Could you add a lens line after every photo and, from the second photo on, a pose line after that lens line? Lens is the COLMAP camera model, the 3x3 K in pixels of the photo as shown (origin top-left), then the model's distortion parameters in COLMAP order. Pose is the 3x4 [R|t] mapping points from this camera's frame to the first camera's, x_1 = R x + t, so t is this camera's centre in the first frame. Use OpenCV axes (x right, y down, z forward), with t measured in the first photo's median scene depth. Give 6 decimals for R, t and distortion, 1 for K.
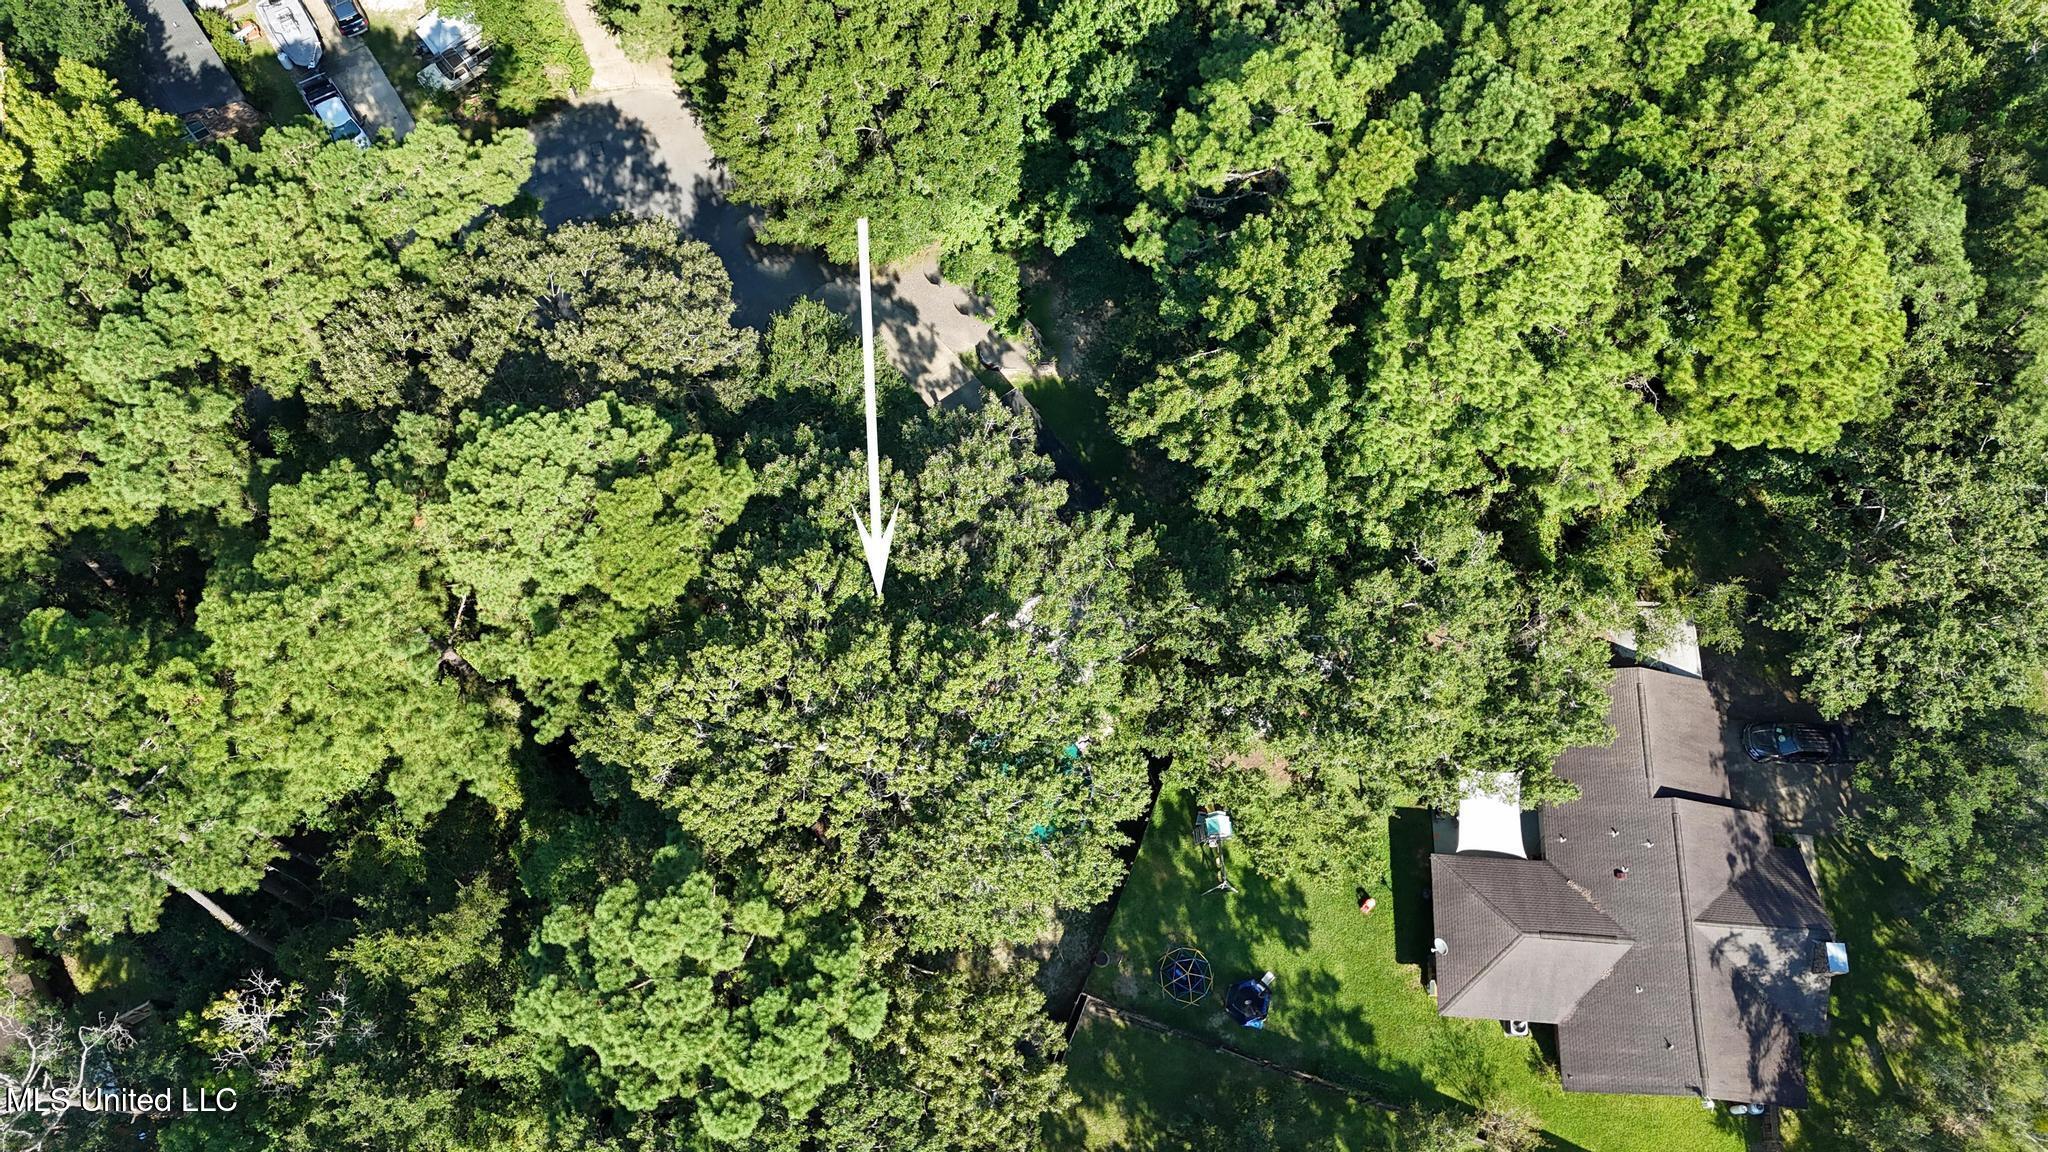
lens RADIAL K [[1468.2, 0, 1024.3], [0, 1468.2, 577.3], [0, 0, 1]] dist [0.051927, -0.014405]
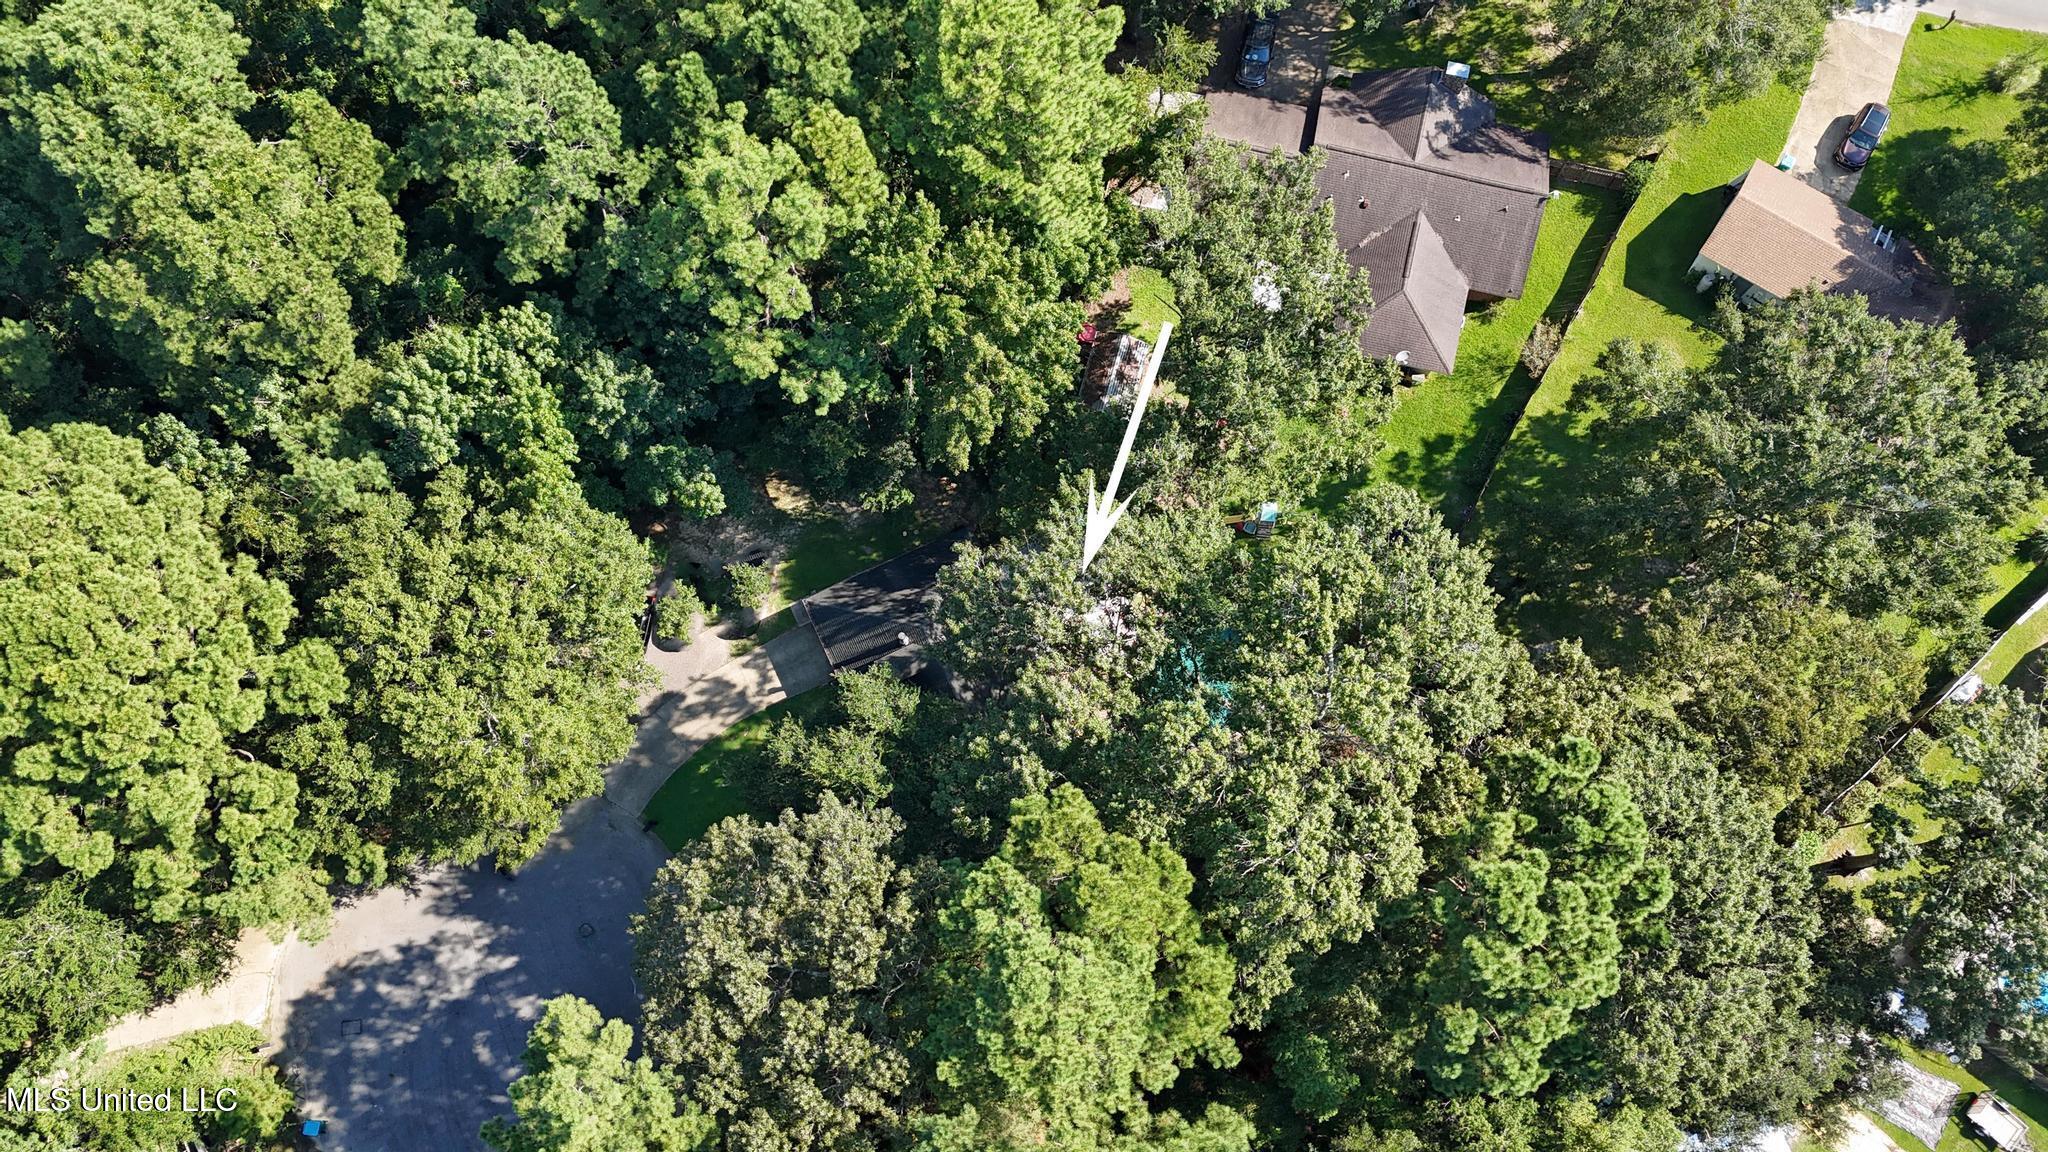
lens RADIAL K [[1468.2, 0, 1024.4], [0, 1468.2, 582.4], [0, 0, 1]] dist [0.051927, -0.014405]
pose [[0.188243, -0.948963, 0.253048, -0.243556], [0.914710, 0.263214, 0.306633, -0.338258], [-0.357589, 0.173744, 0.917574, 0.054461]]
